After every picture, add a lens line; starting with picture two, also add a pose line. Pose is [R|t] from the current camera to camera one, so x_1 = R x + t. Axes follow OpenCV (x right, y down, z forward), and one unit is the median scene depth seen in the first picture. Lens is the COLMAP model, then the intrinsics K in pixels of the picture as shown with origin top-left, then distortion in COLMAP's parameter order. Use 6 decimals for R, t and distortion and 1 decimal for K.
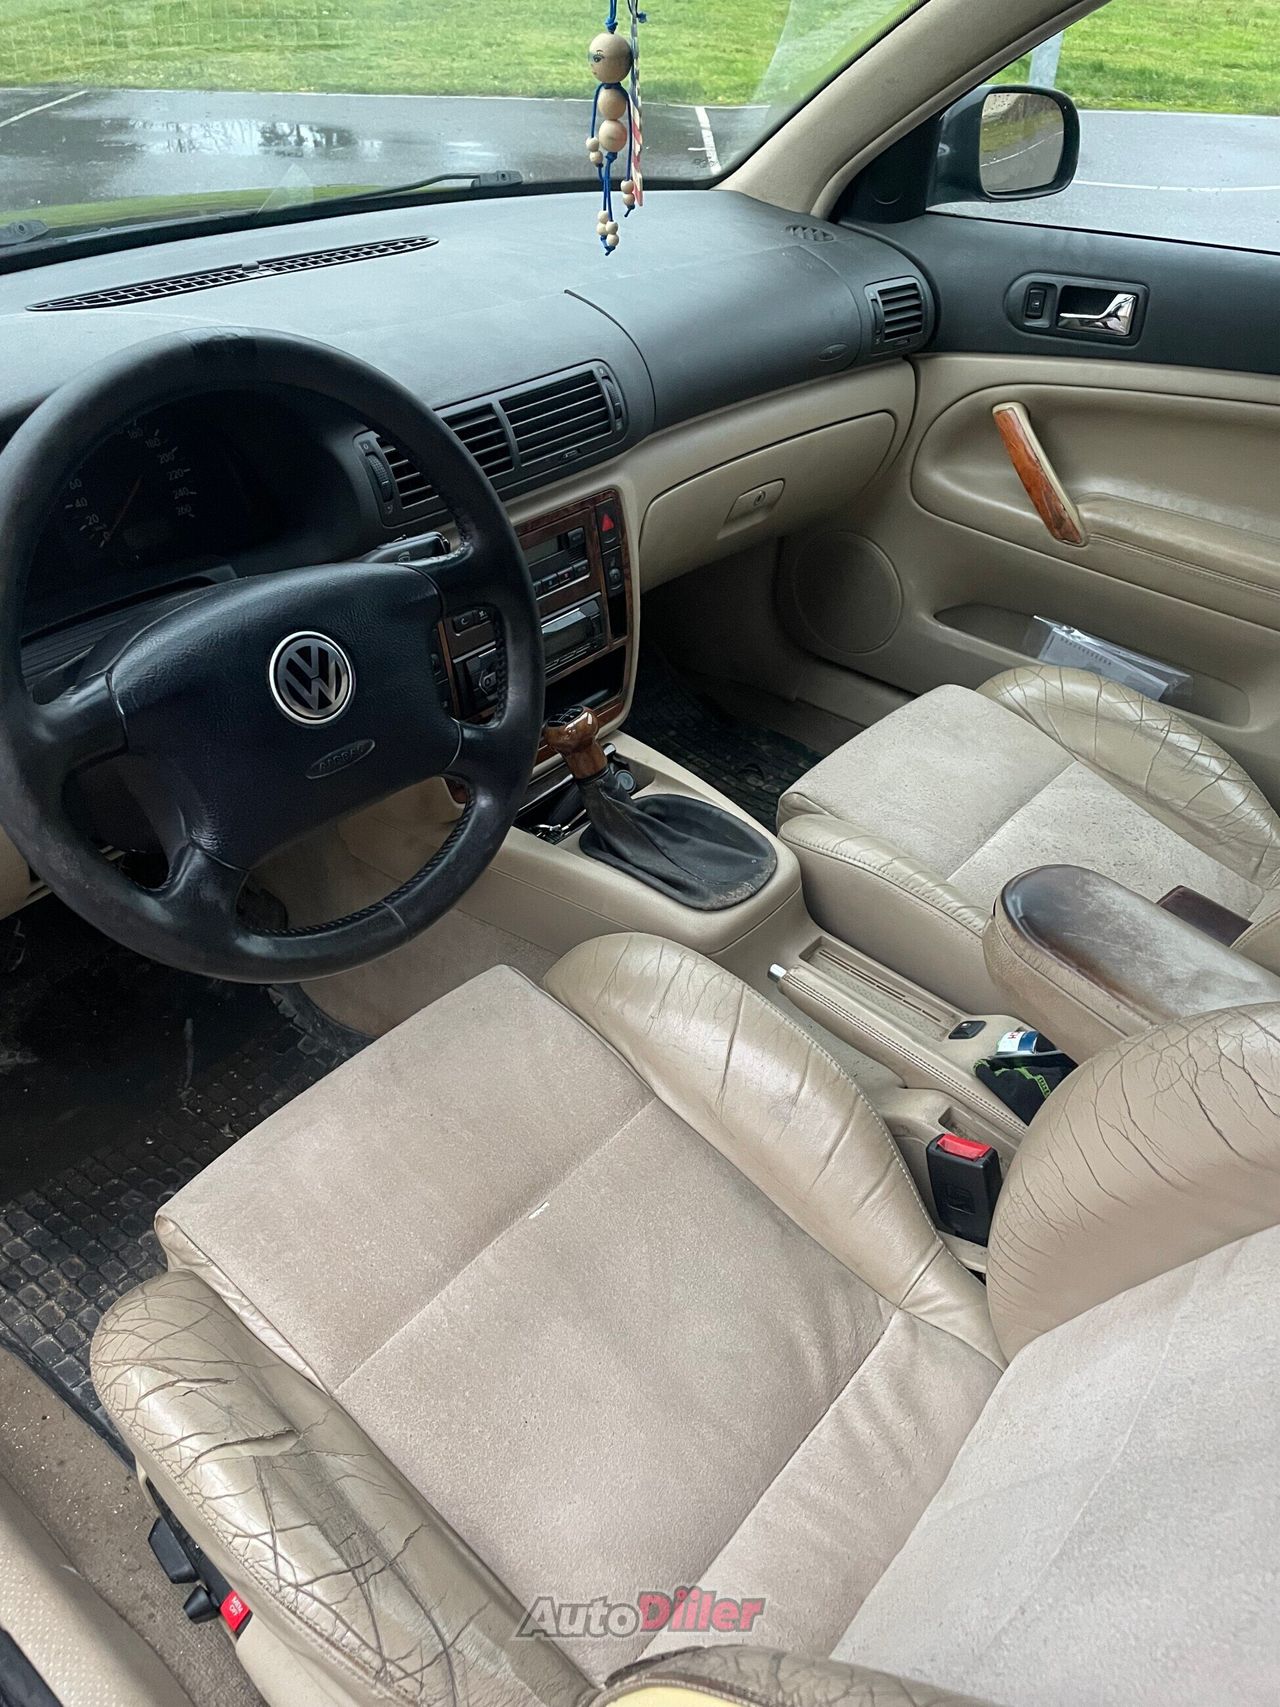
lens RADIAL K [[1277.3, 0, 645.6], [0, 1277.3, 902.0], [0, 0, 1]] dist [0.085285, -0.096096]
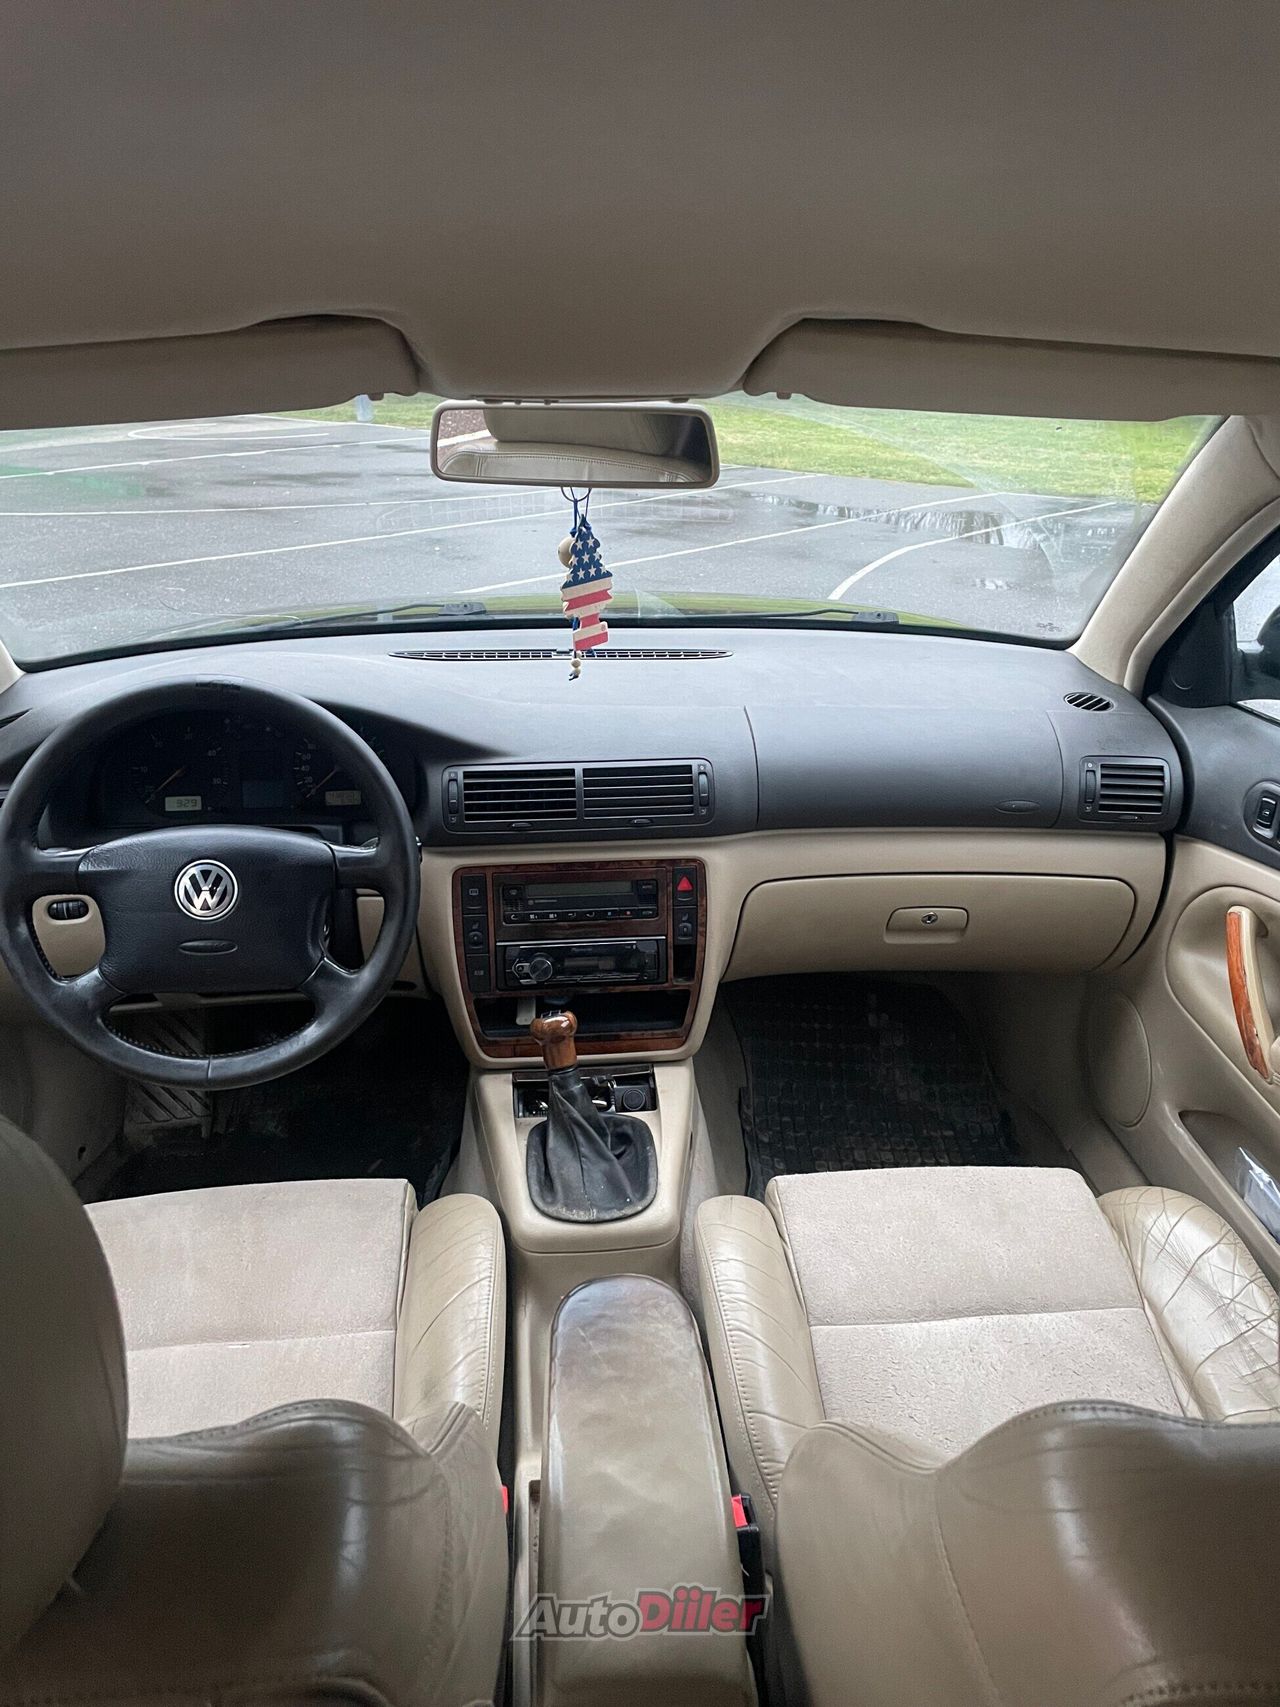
lens RADIAL K [[1277.3, 0, 645.6], [0, 1277.3, 902.0], [0, 0, 1]] dist [0.085285, -0.096096]
pose [[0.699753, 0.273620, -0.659907, 0.693636], [-0.428810, 0.899697, -0.081656, -0.164588], [0.571374, 0.340114, 0.746897, 0.111868]]
